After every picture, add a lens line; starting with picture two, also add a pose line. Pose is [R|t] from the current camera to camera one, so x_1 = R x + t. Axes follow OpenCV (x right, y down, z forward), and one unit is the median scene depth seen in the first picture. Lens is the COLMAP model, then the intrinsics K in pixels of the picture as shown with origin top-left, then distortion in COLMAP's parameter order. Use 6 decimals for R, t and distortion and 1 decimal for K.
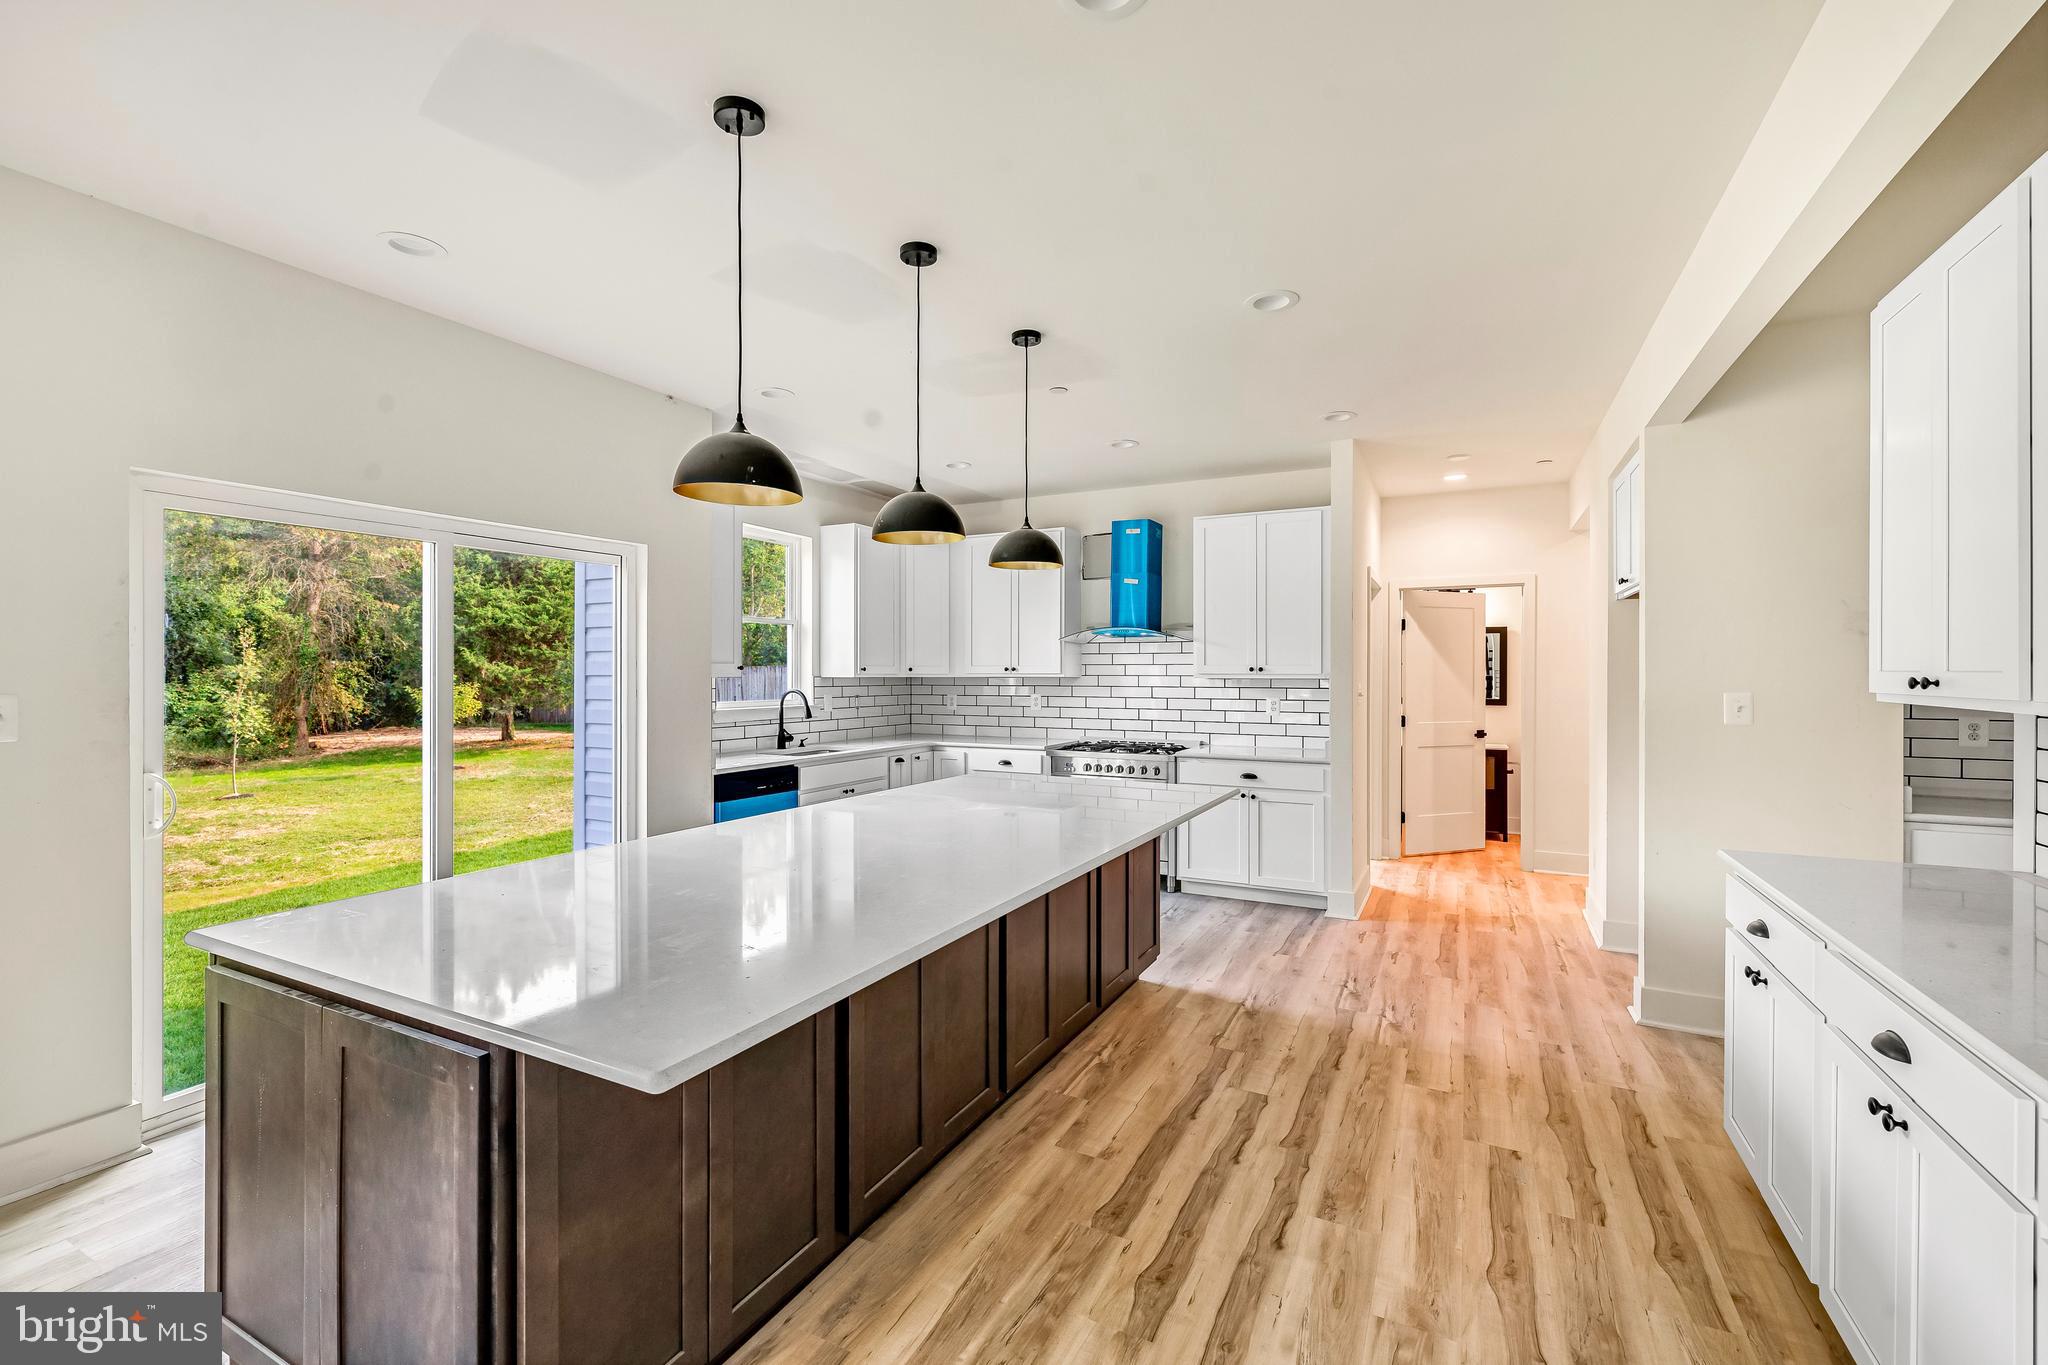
lens RADIAL K [[879.2, 0, 1010.4], [0, 879.2, 672.3], [0, 0, 1]] dist [-0.001394, -0.000219]
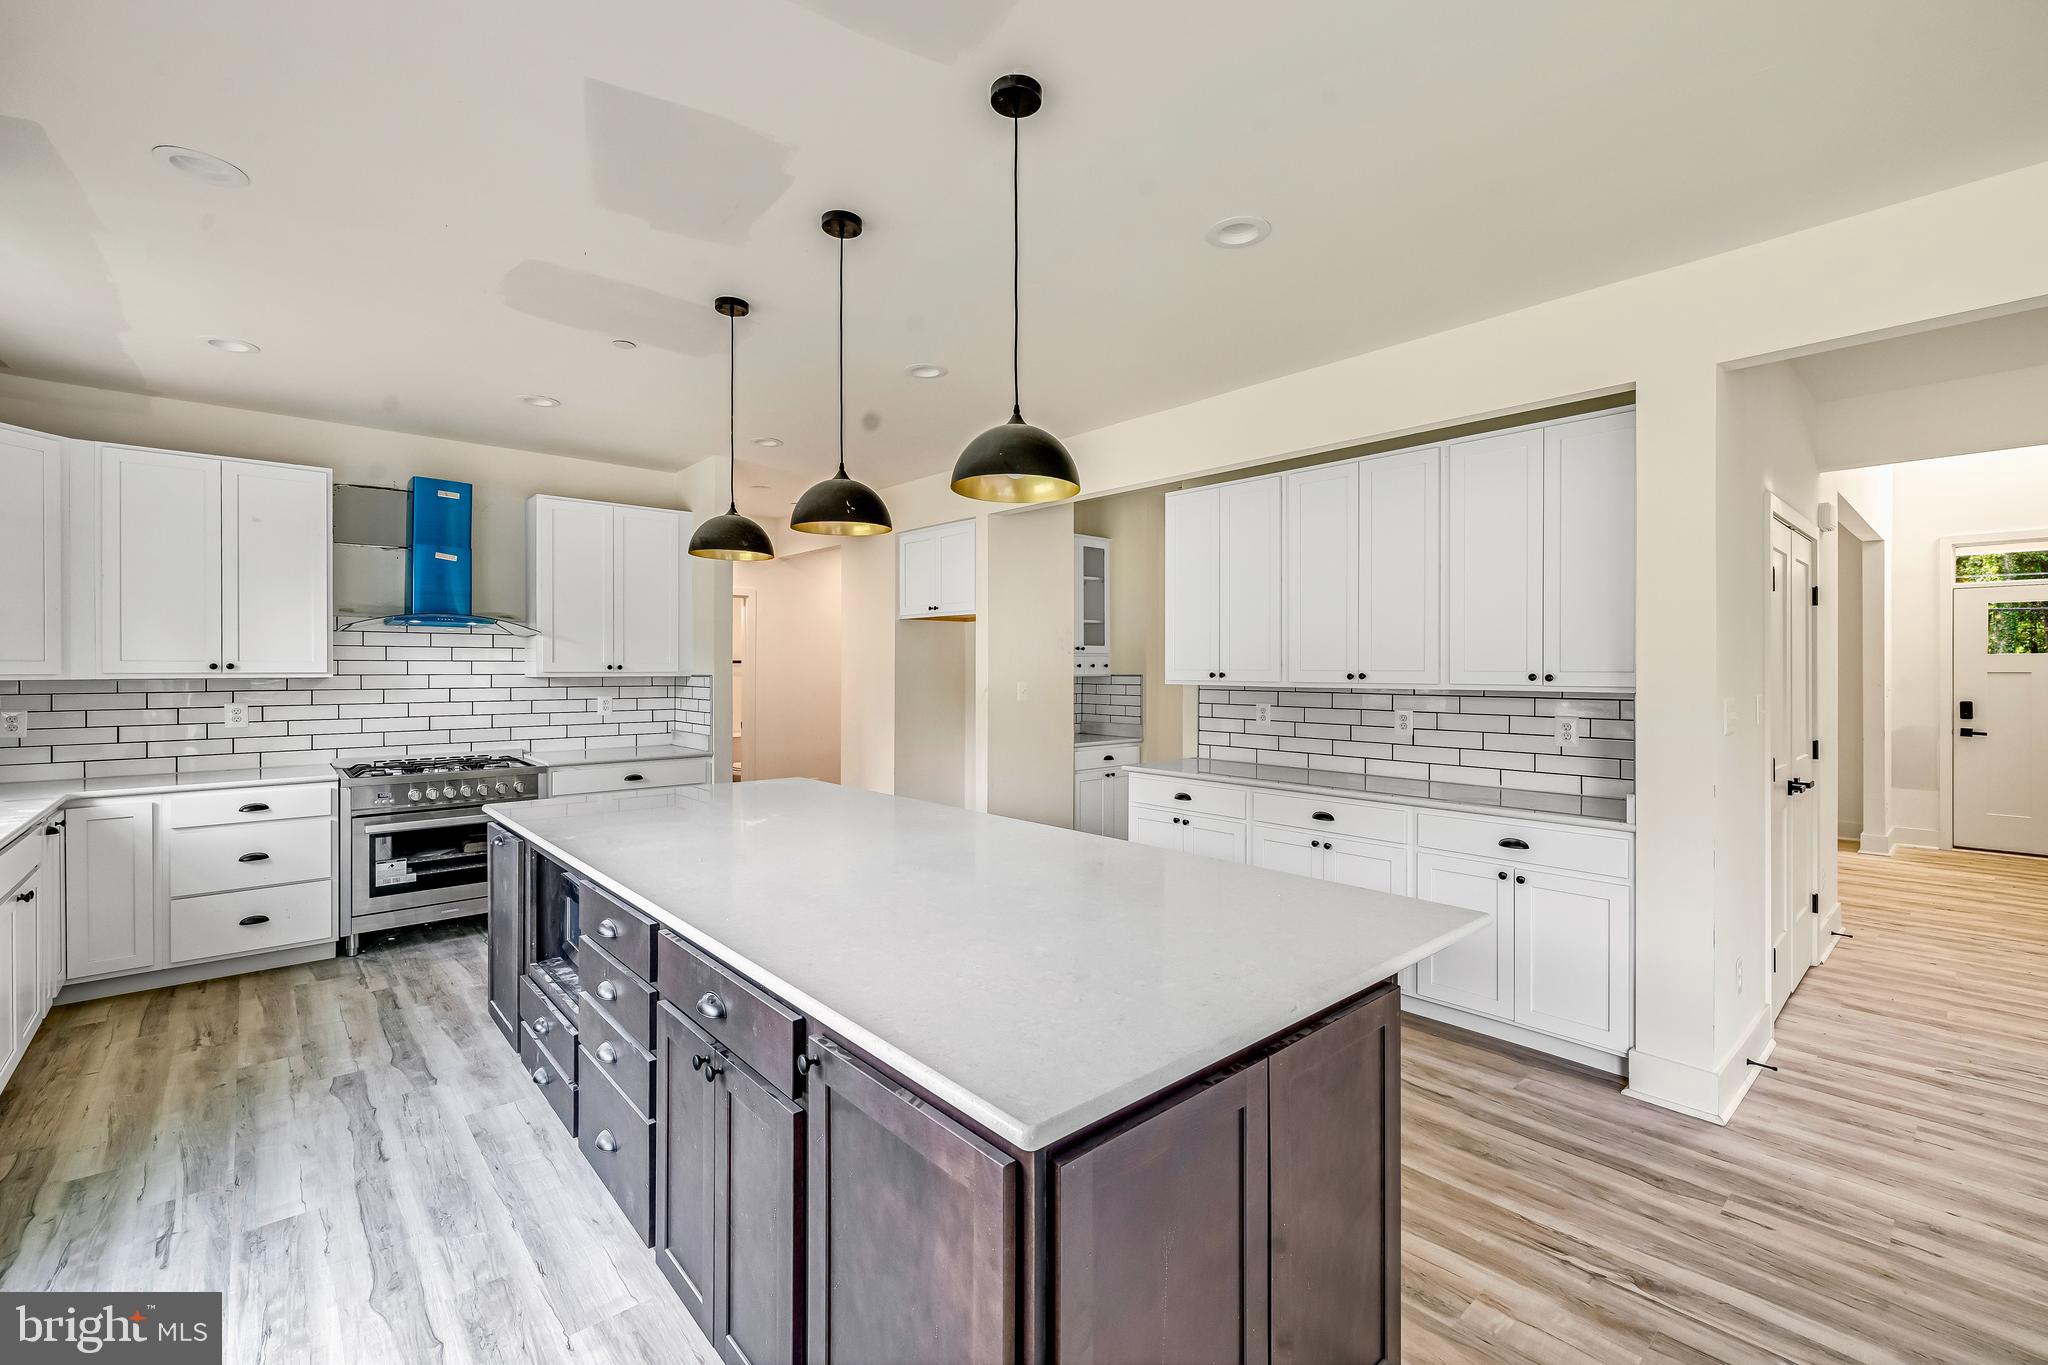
lens RADIAL K [[879.2, 0, 1010.4], [0, 879.2, 672.3], [0, 0, 1]] dist [-0.001394, -0.000219]
pose [[0.365328, -0.006012, 0.930859, -0.429122], [0.001010, 0.999981, 0.006062, -0.002965], [-0.930878, -0.001274, 0.365327, 0.234512]]
